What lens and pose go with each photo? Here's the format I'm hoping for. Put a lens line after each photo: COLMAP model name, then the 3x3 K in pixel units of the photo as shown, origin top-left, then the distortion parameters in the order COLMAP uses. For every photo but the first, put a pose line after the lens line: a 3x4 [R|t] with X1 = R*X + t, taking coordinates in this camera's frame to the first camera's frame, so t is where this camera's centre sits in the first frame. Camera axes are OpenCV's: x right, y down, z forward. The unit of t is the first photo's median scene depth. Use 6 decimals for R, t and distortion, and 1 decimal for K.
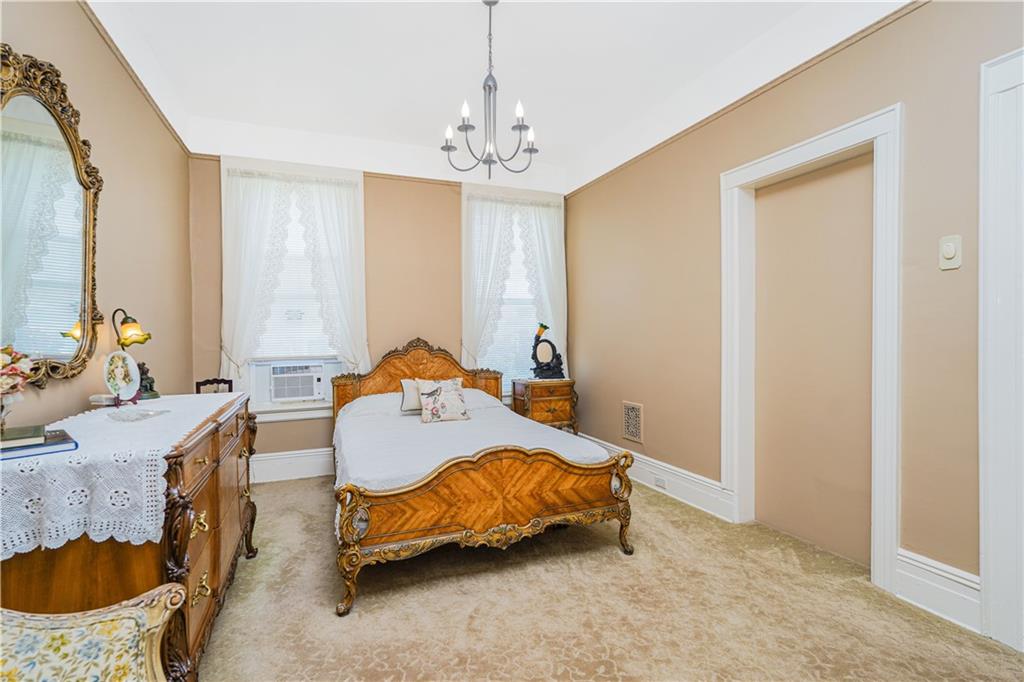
lens RADIAL K [[461.5, 0, 488.6], [0, 461.5, 348.2], [0, 0, 1]] dist [-0.000462, 0.000158]
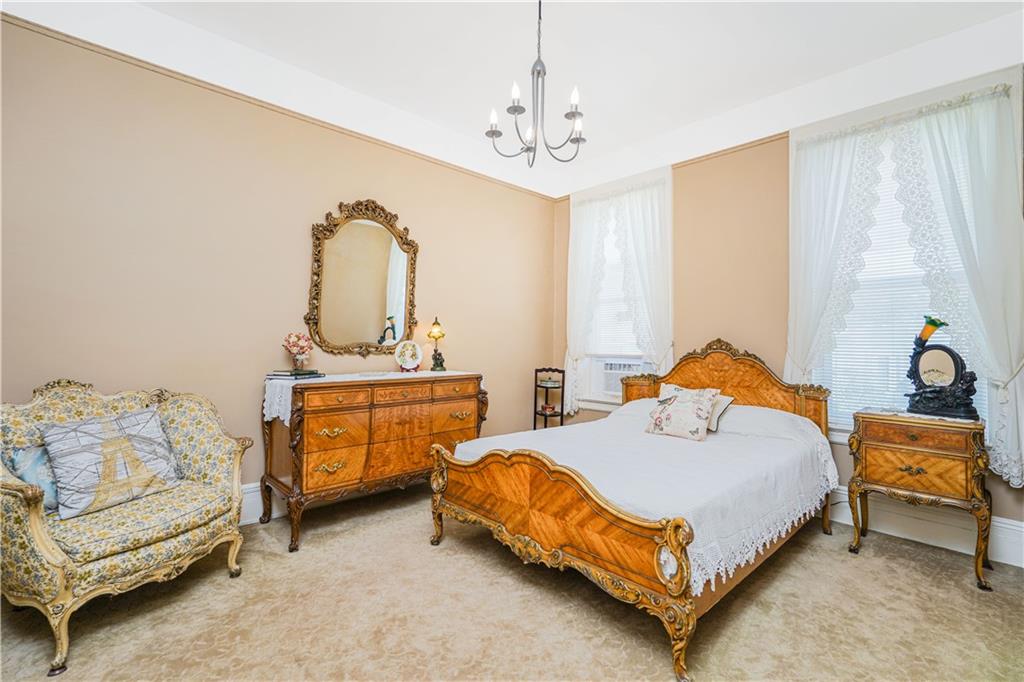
lens RADIAL K [[459.6, 0, 512.0], [0, 459.6, 341.0], [0, 0, 1]] dist [0.001128, 0.001211]
pose [[0.389610, 0.013645, -0.920879, 0.481215], [-0.040052, 0.999195, -0.002140, -0.002279], [0.920108, 0.037716, 0.389843, 0.336556]]
